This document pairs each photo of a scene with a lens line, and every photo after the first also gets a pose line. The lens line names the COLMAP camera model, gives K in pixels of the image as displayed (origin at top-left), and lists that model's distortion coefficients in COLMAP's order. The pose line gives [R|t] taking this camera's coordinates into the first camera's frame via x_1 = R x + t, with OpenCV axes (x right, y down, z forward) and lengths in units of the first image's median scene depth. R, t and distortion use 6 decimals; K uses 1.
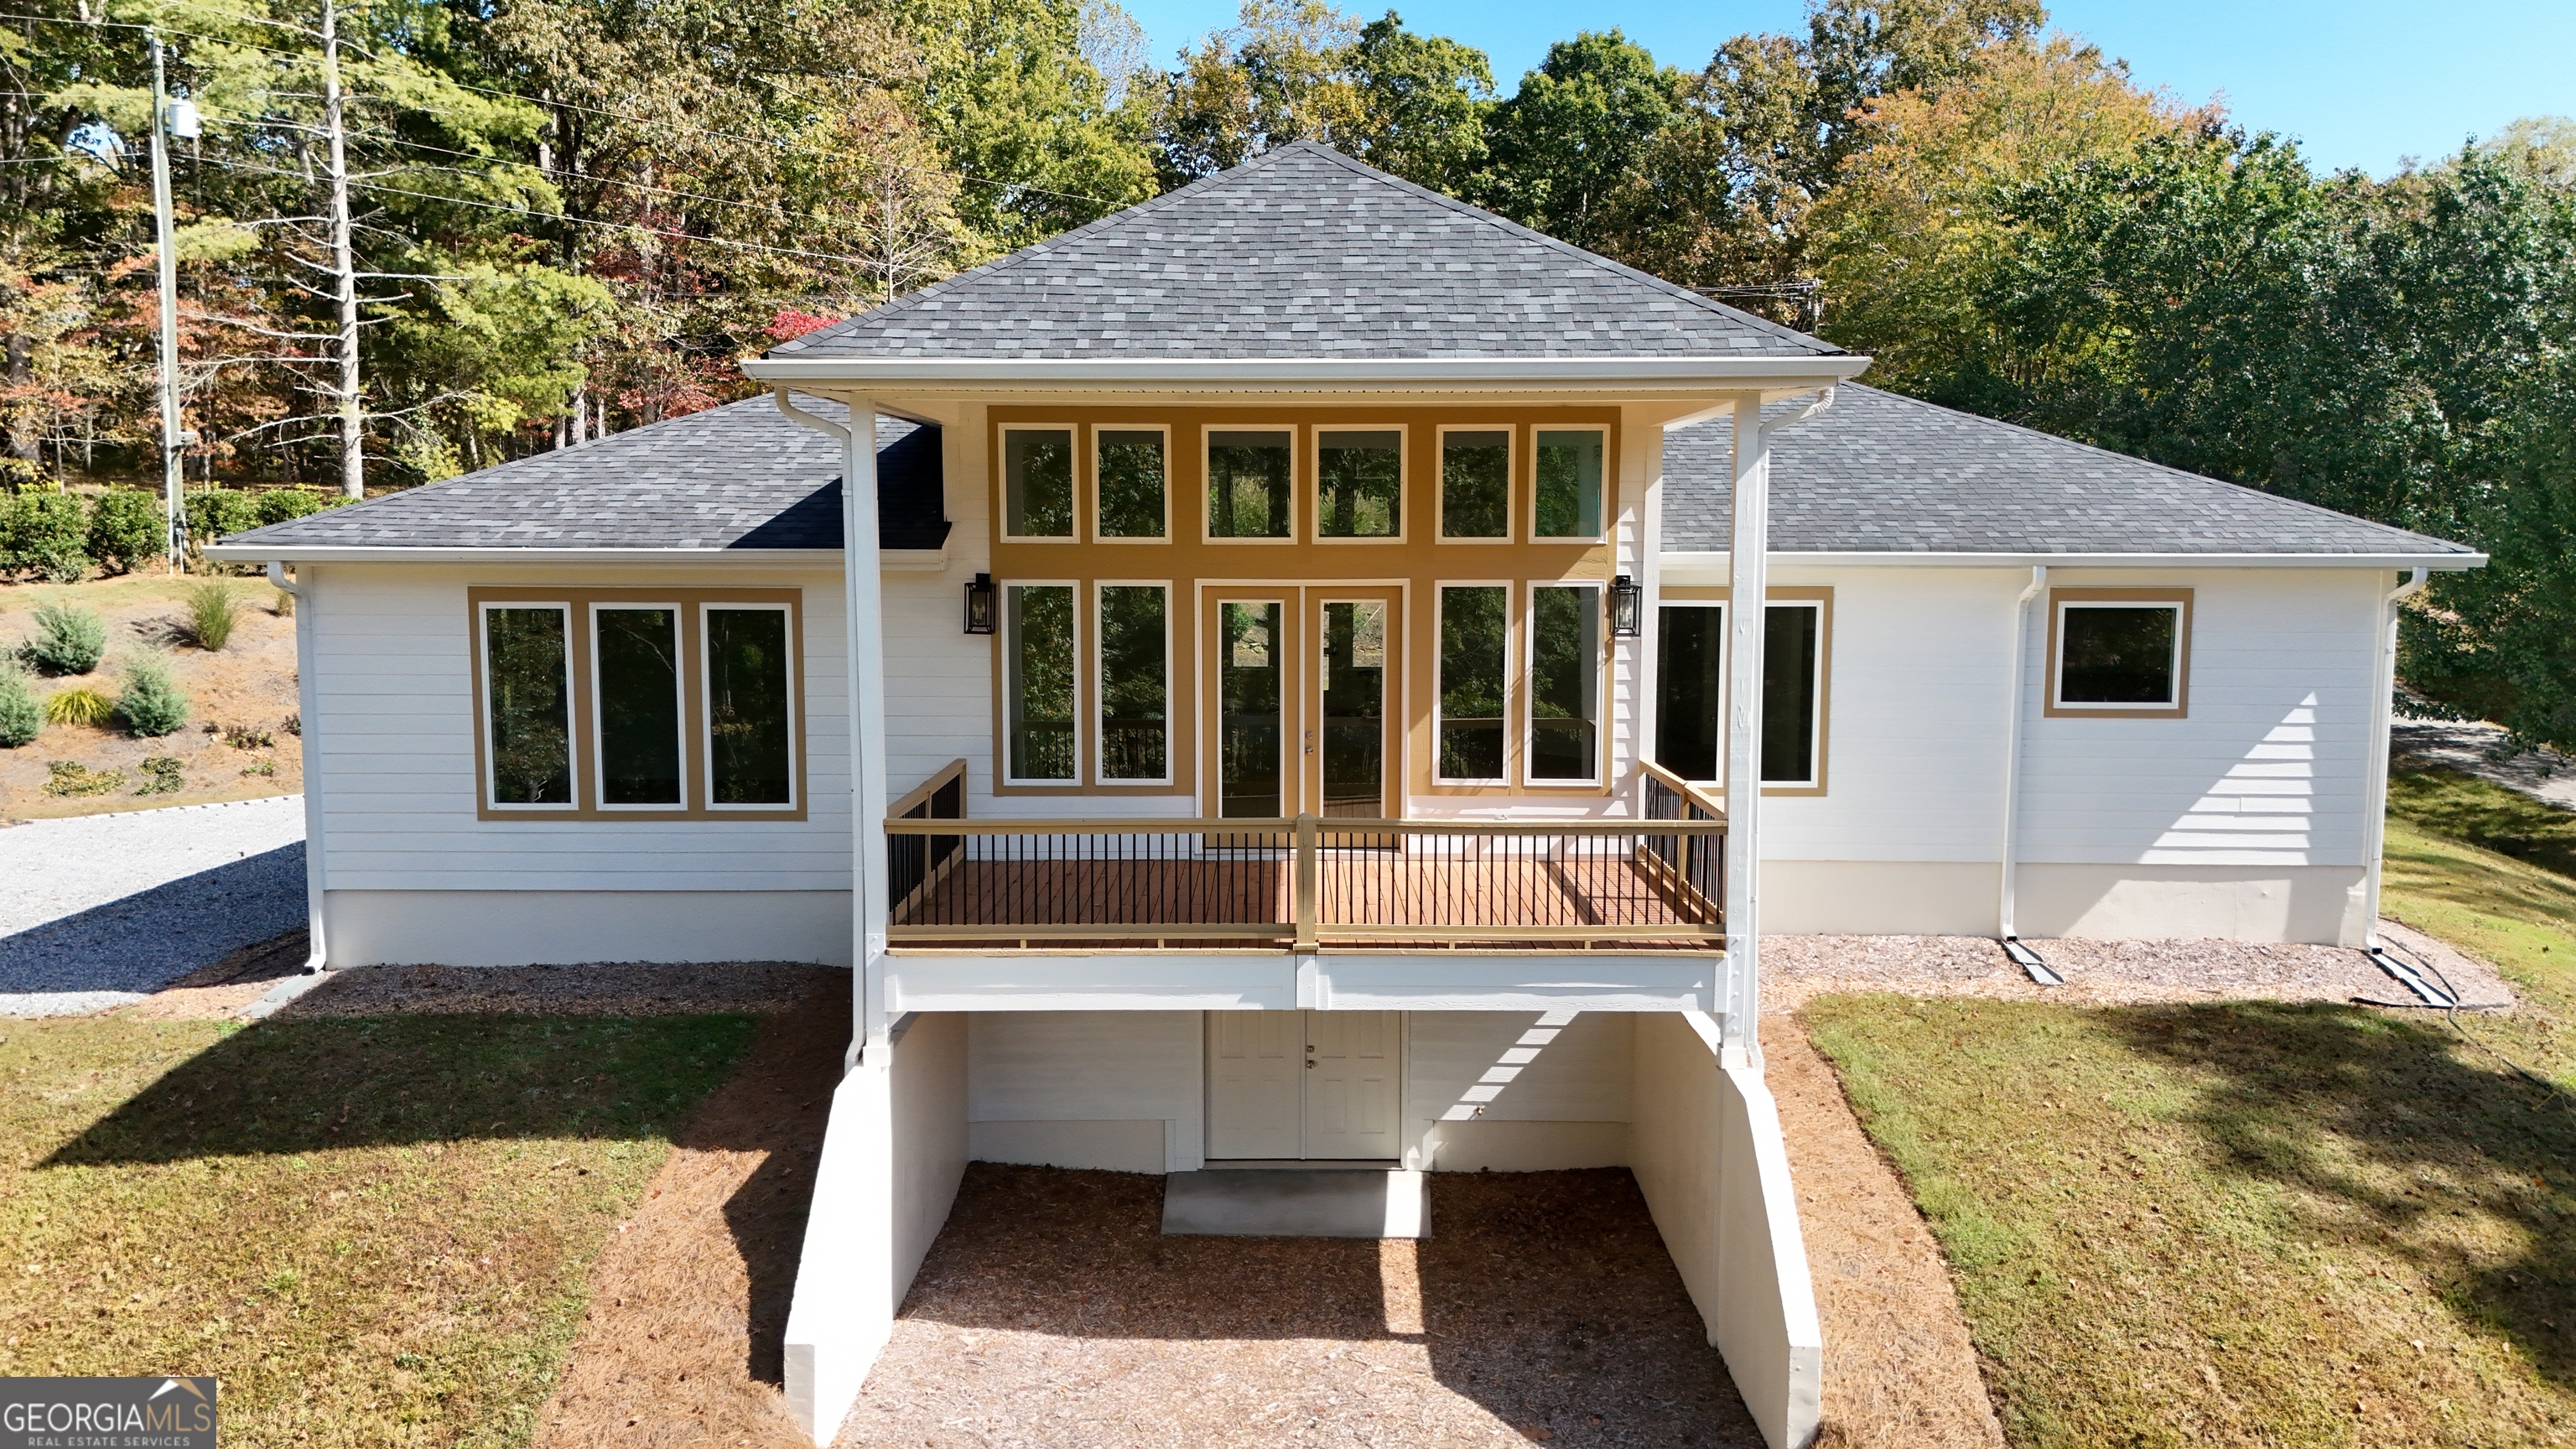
lens RADIAL K [[1905.9, 0, 1288.0], [0, 1905.9, 724.5], [0, 0, 1]] dist [0.074272, -0.077715]
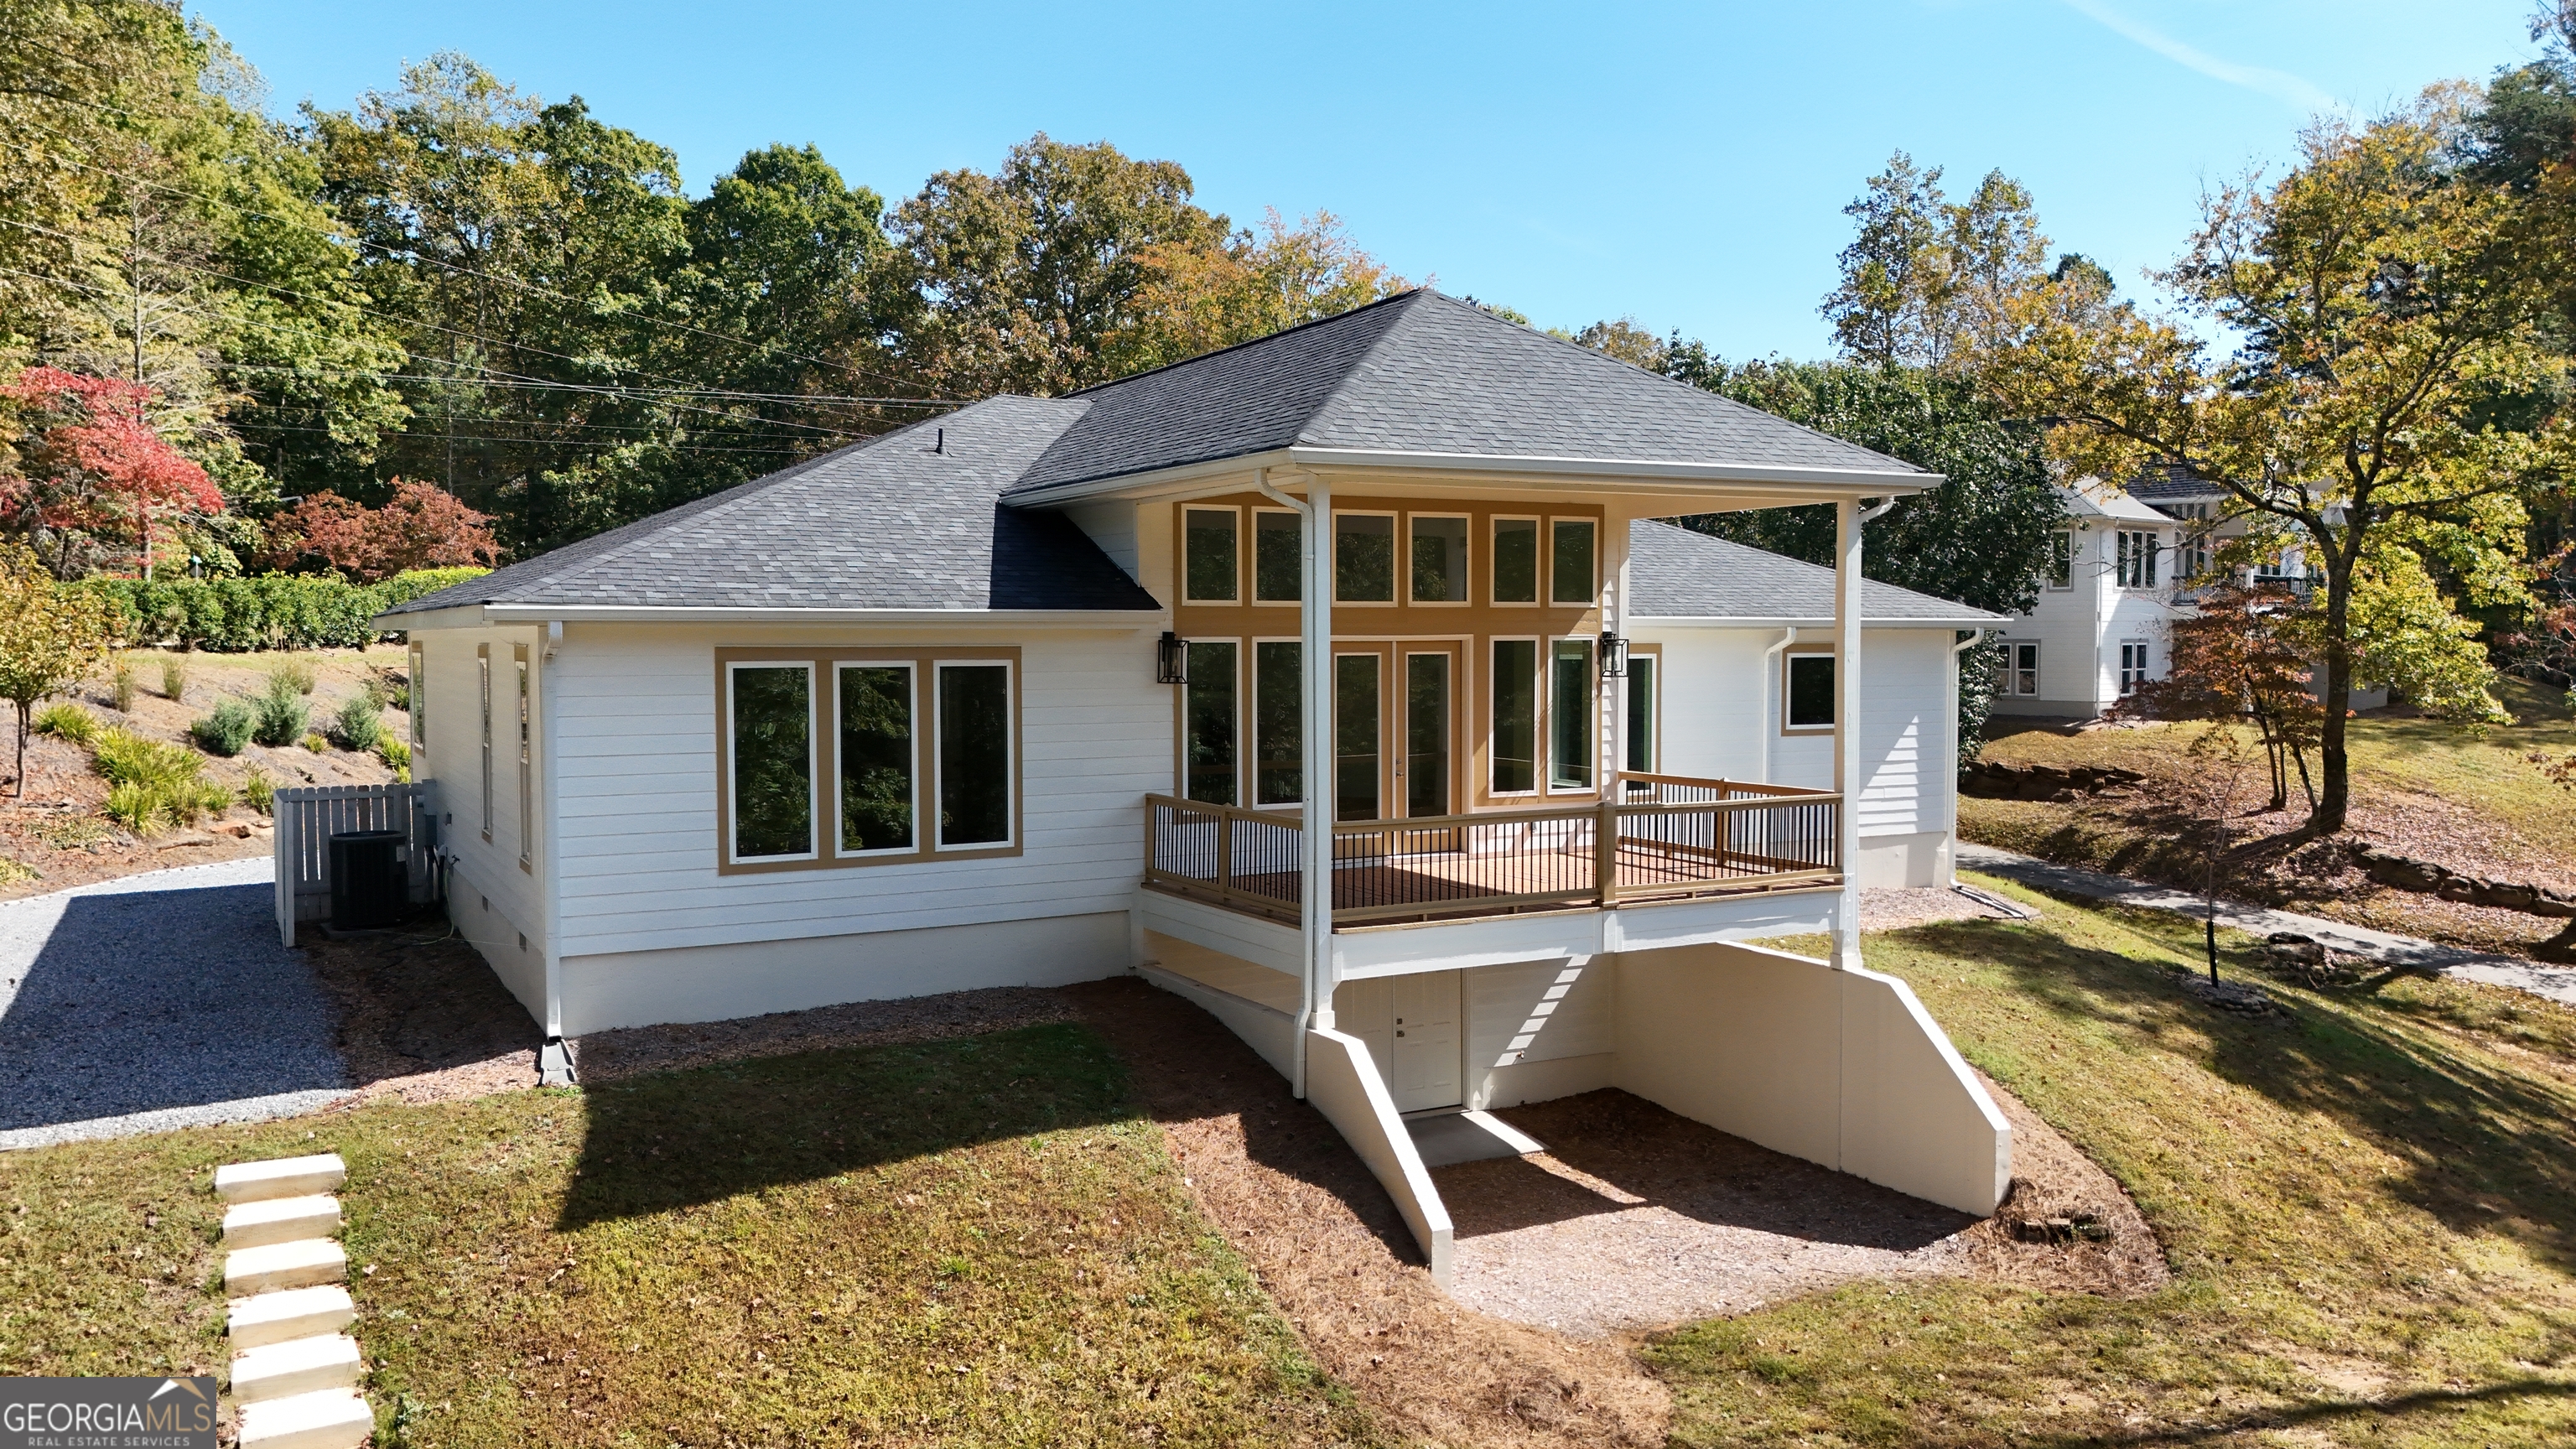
lens RADIAL K [[1905.9, 0, 1288.0], [0, 1905.9, 724.5], [0, 0, 1]] dist [0.074272, -0.077715]
pose [[0.874083, -0.027029, 0.485023, -0.652435], [0.053488, 0.997735, -0.040792, 0.027784], [-0.482822, 0.061599, 0.873549, -0.041496]]
